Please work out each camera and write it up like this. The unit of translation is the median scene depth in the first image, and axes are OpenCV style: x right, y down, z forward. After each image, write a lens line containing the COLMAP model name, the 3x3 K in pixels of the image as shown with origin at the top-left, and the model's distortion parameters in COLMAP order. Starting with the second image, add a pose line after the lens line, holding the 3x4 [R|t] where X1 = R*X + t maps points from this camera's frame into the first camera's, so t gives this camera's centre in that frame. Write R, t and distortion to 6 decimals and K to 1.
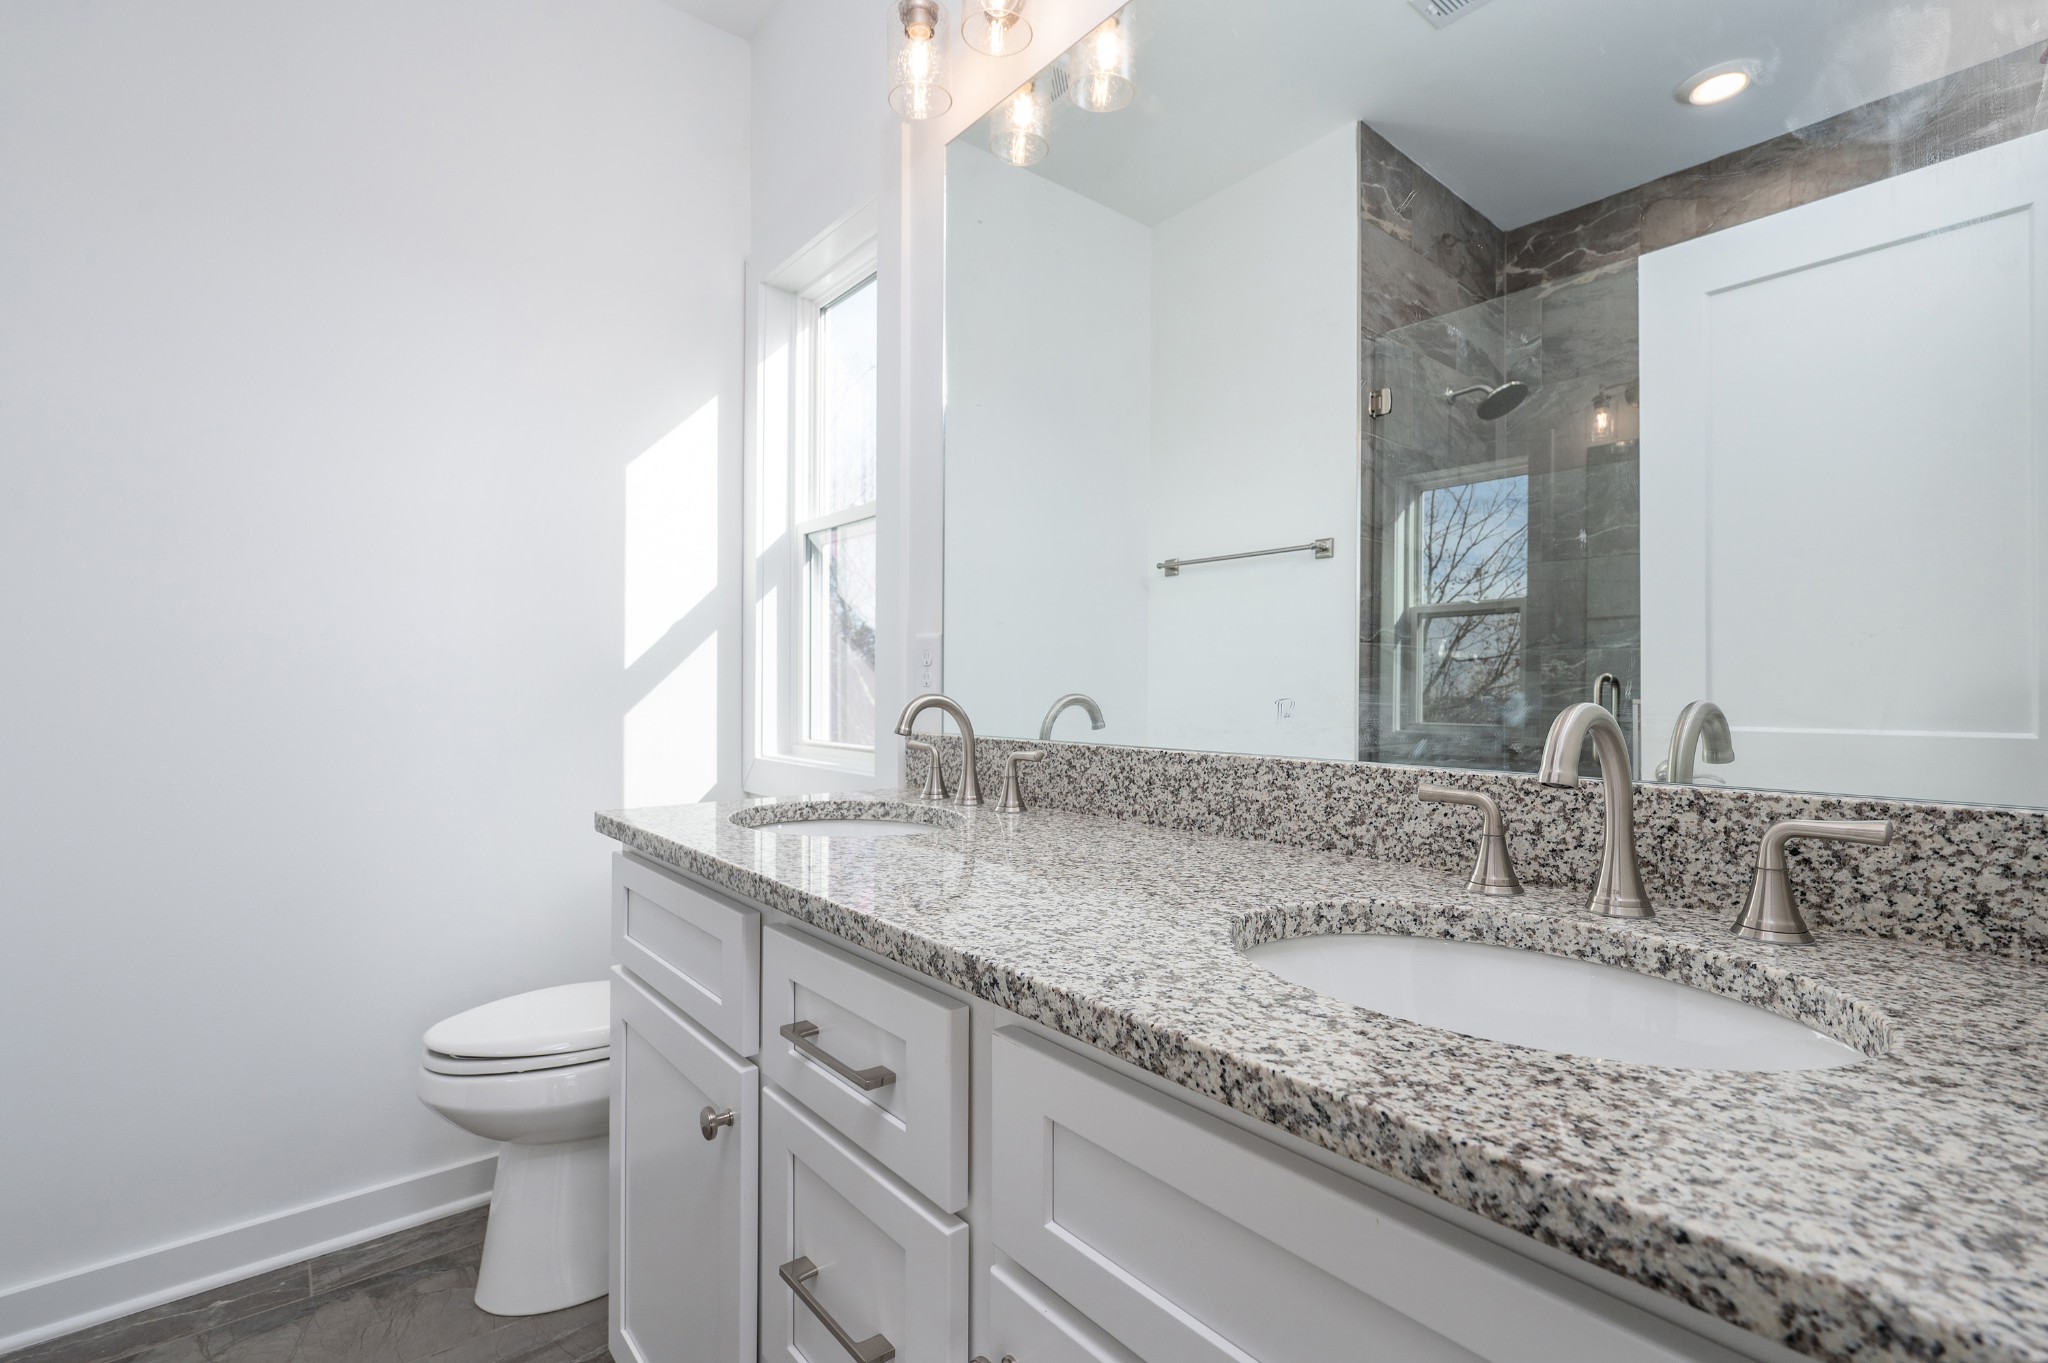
lens RADIAL K [[807.7, 0, 1024.0], [0, 807.7, 681.5], [0, 0, 1]] dist [0.000166, 0.000040]
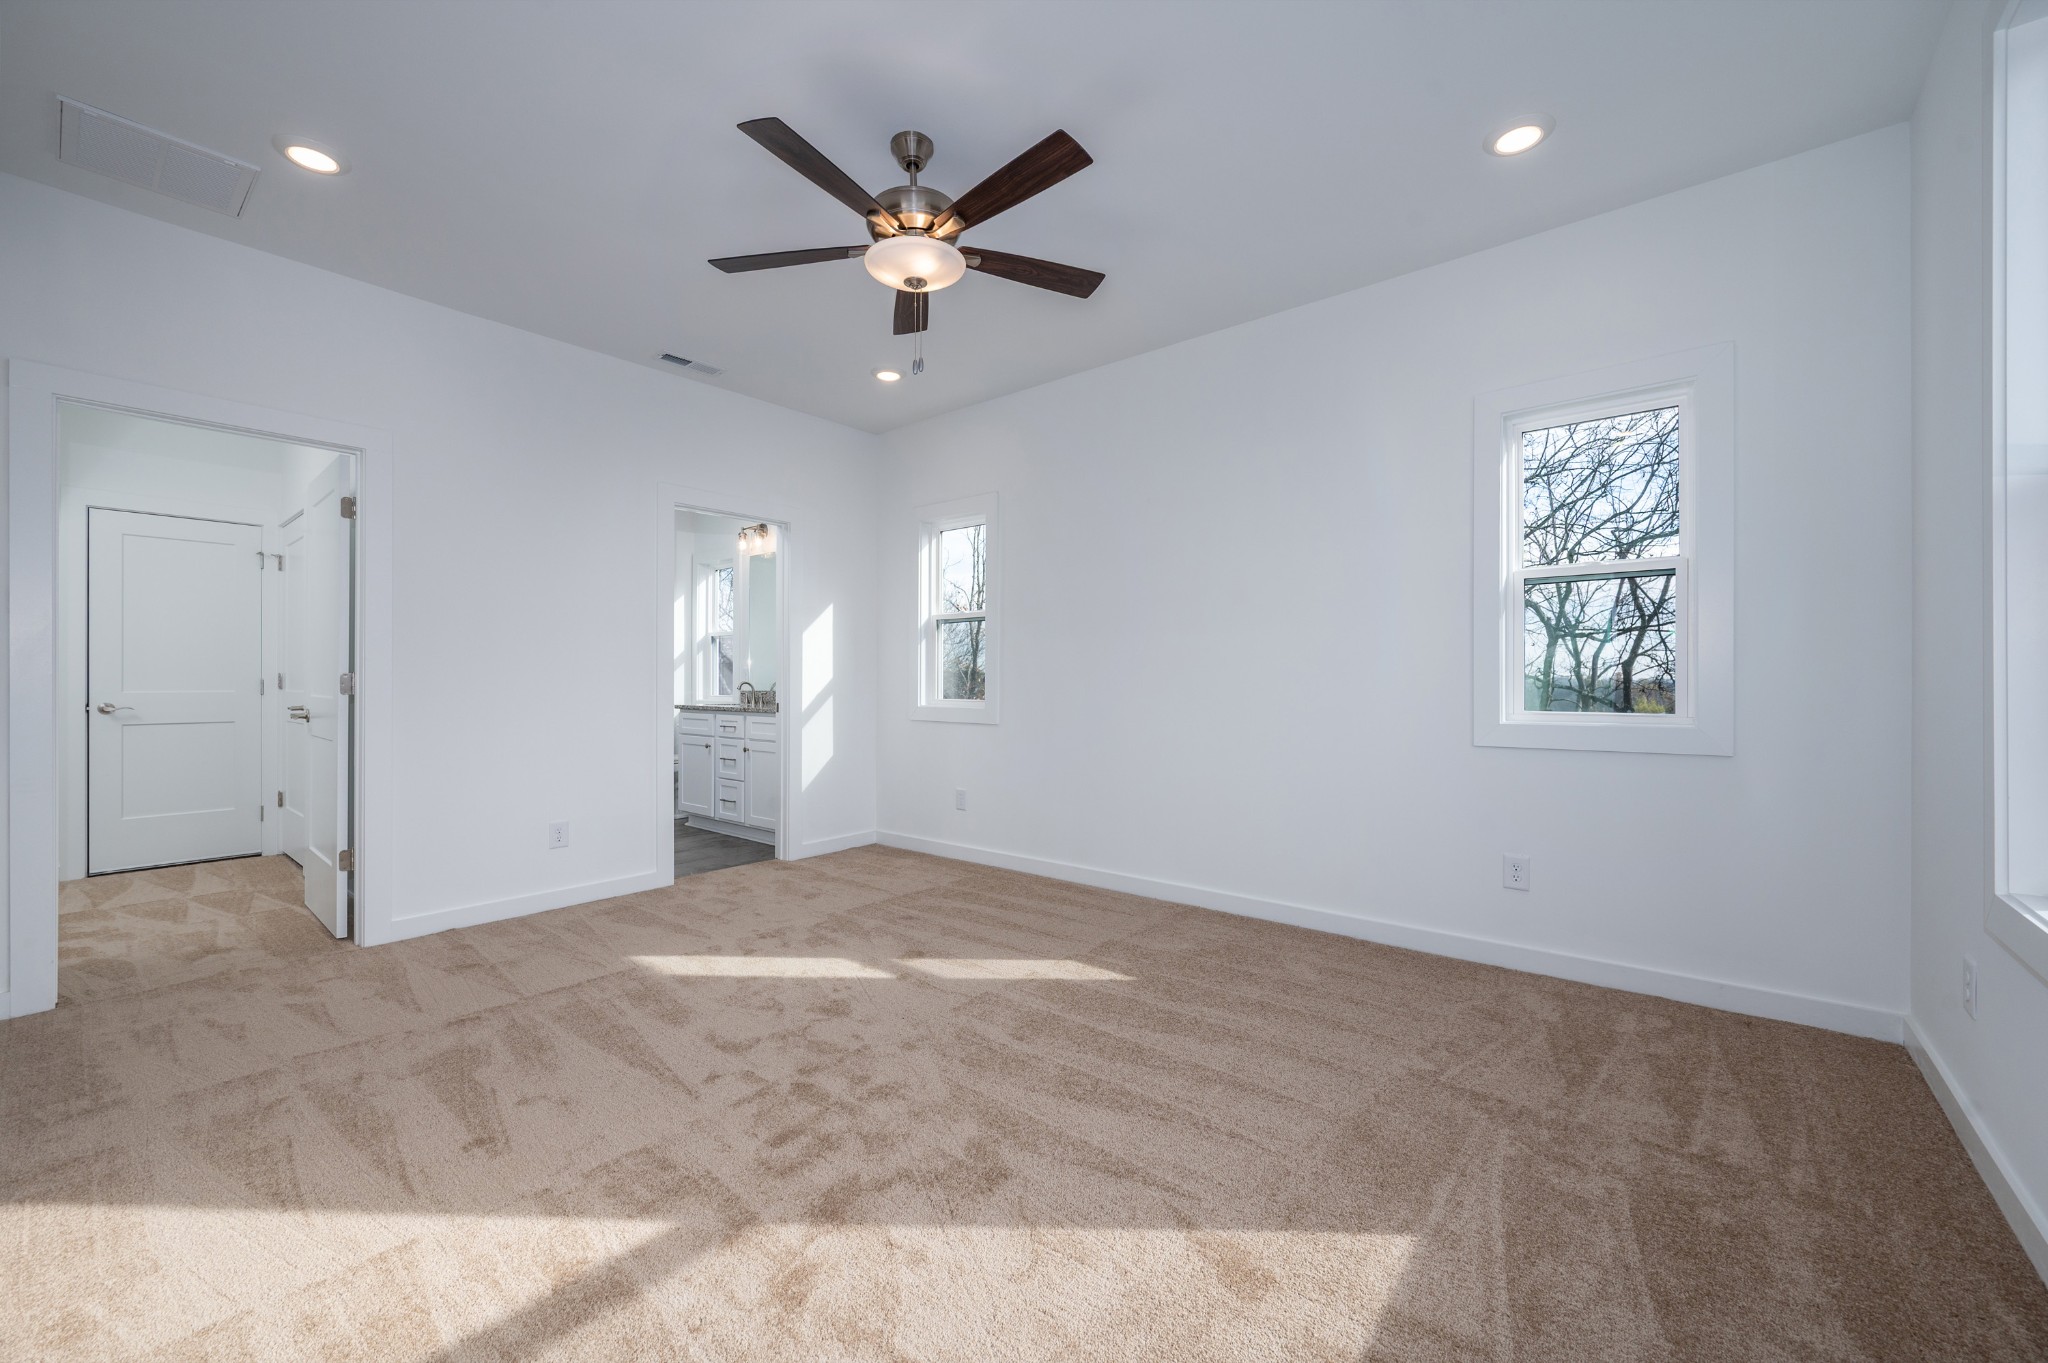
lens RADIAL K [[807.7, 0, 1024.0], [0, 807.7, 681.5], [0, 0, 1]] dist [0.000166, 0.000040]
pose [[0.988238, -0.008193, 0.152706, 0.711506], [0.006156, 0.999886, 0.013810, -0.035592], [-0.152802, -0.012707, 0.988175, -3.588159]]
